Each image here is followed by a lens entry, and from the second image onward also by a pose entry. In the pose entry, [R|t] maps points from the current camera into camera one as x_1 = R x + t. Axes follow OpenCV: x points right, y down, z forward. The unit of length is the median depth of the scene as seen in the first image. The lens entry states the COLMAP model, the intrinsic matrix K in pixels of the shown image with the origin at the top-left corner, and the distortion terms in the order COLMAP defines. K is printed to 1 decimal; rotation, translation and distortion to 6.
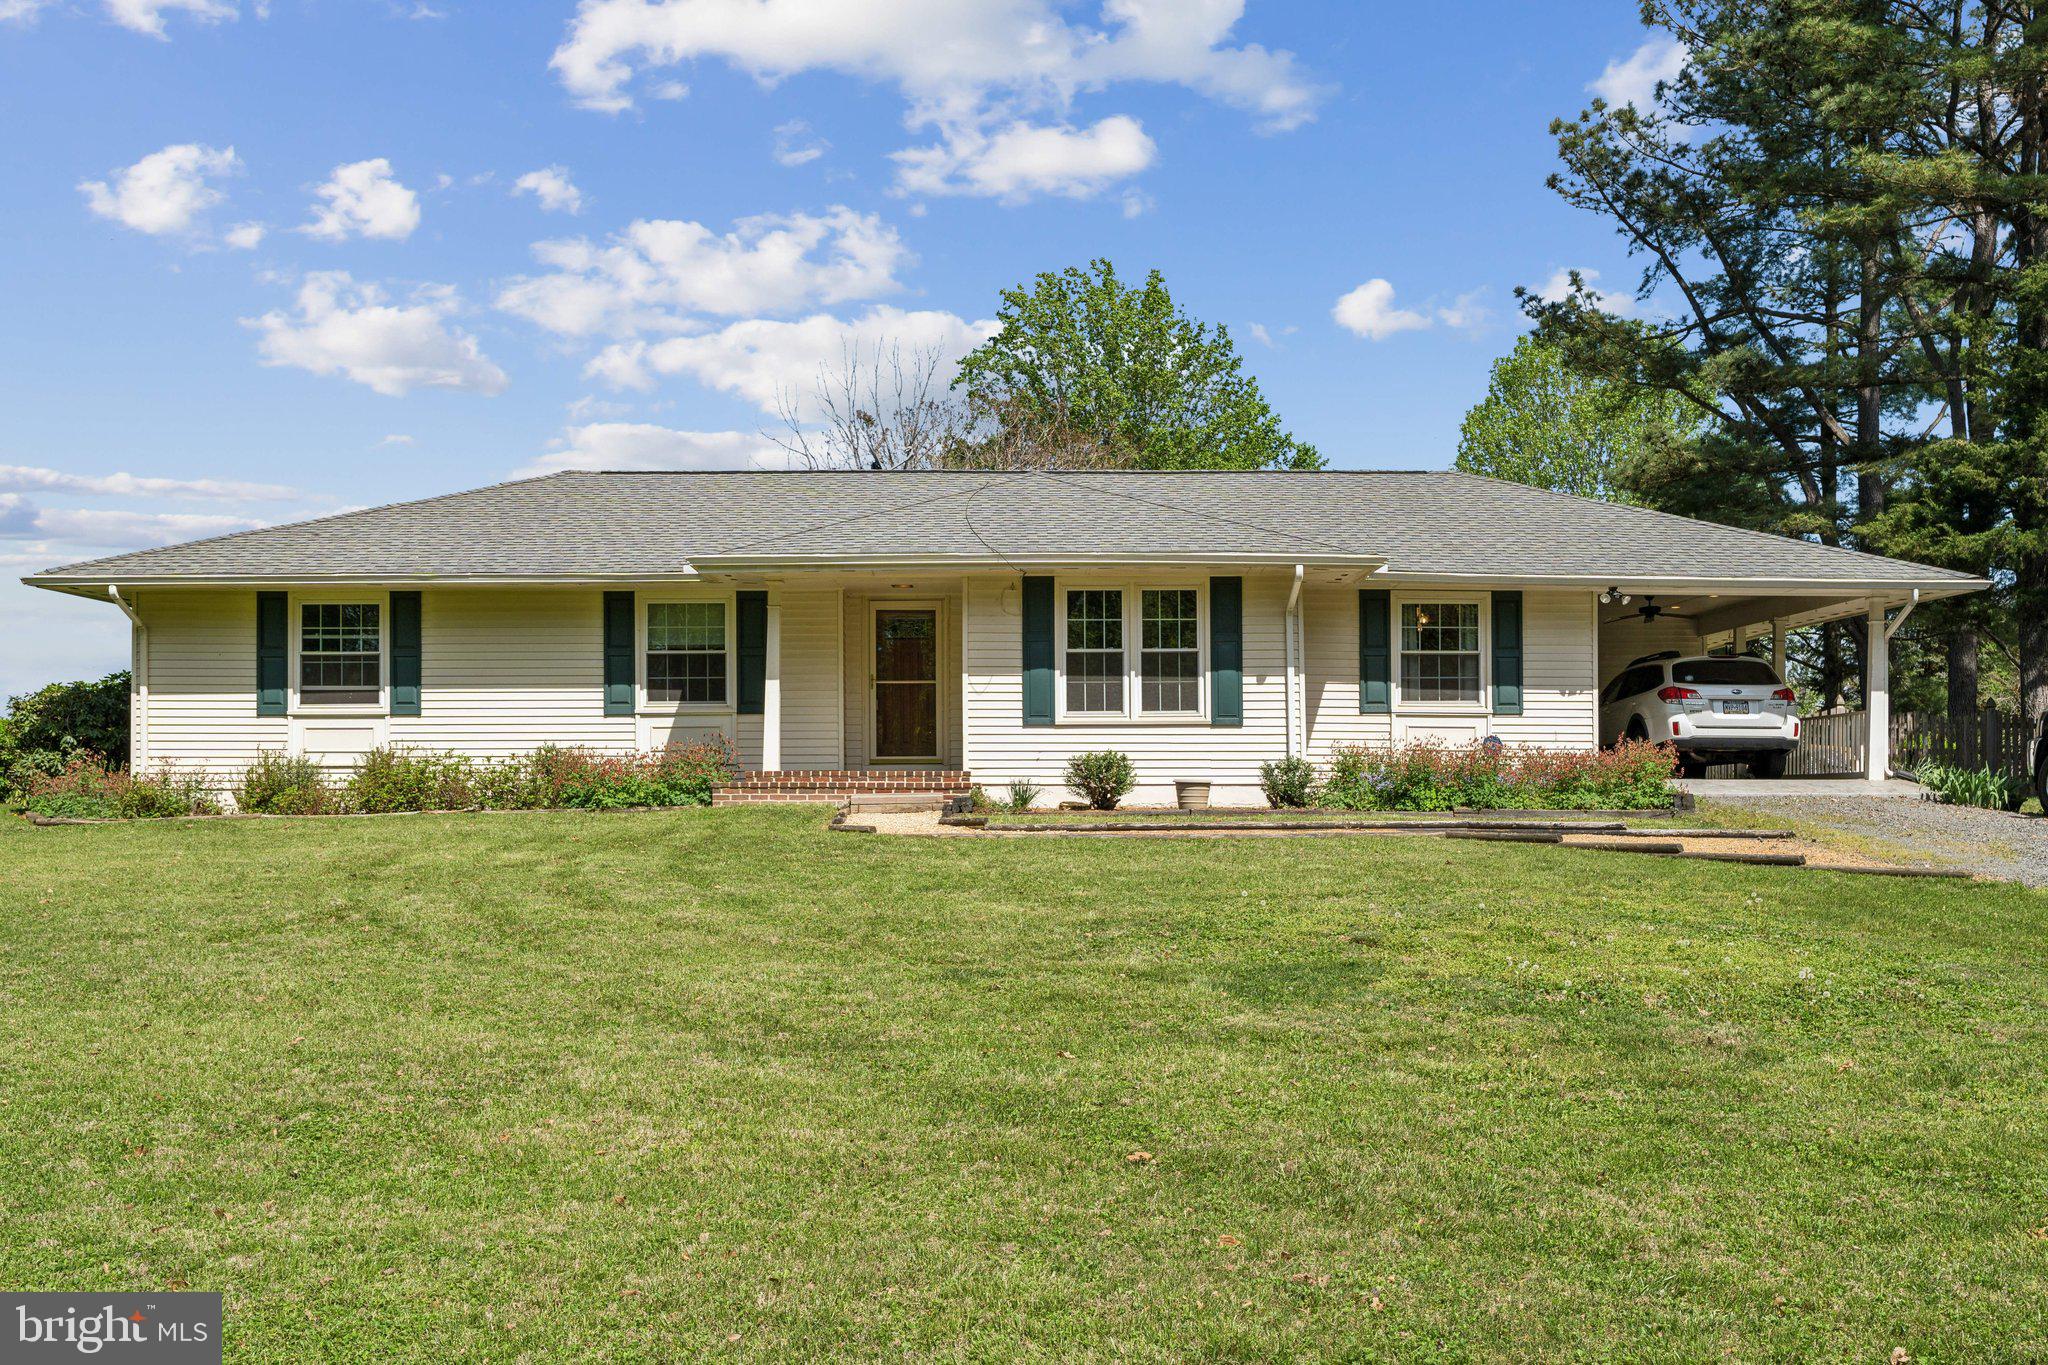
lens RADIAL K [[2212.2, 0, 250.6], [0, 2212.2, 613.1], [0, 0, 1]] dist [-0.001014, 0.001381]
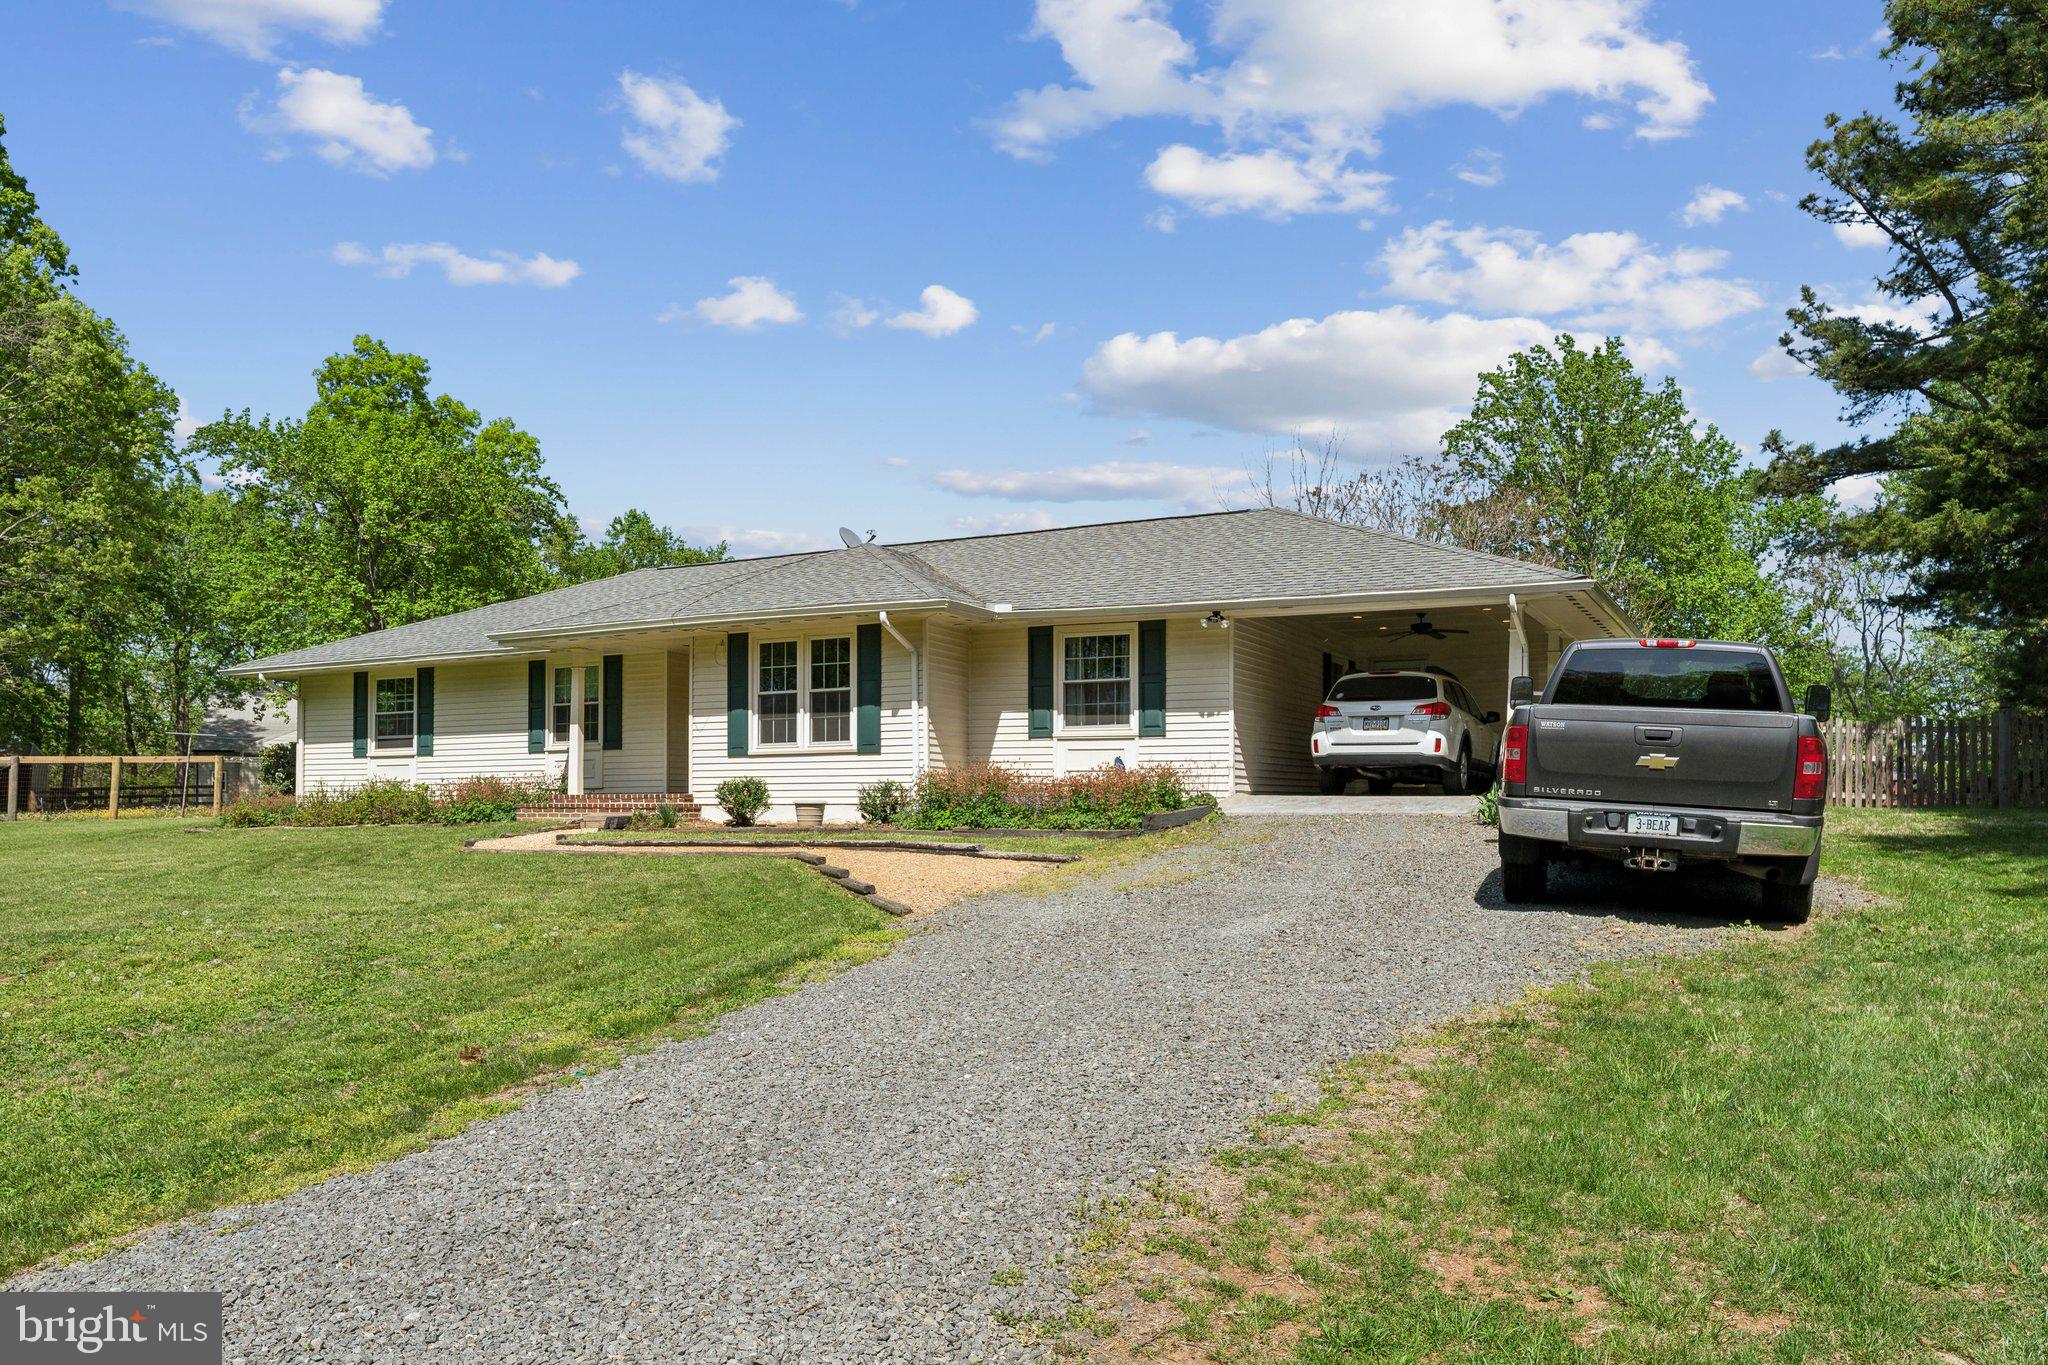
lens RADIAL K [[1443.6, 0, 1024.0], [0, 1443.6, 682.5], [0, 0, 1]] dist [-0.003975, -0.002328]
pose [[0.891709, -0.040997, -0.450749, 0.837578], [0.044660, 0.998999, -0.002511, 0.019087], [0.450401, -0.017891, 0.892647, 0.357912]]
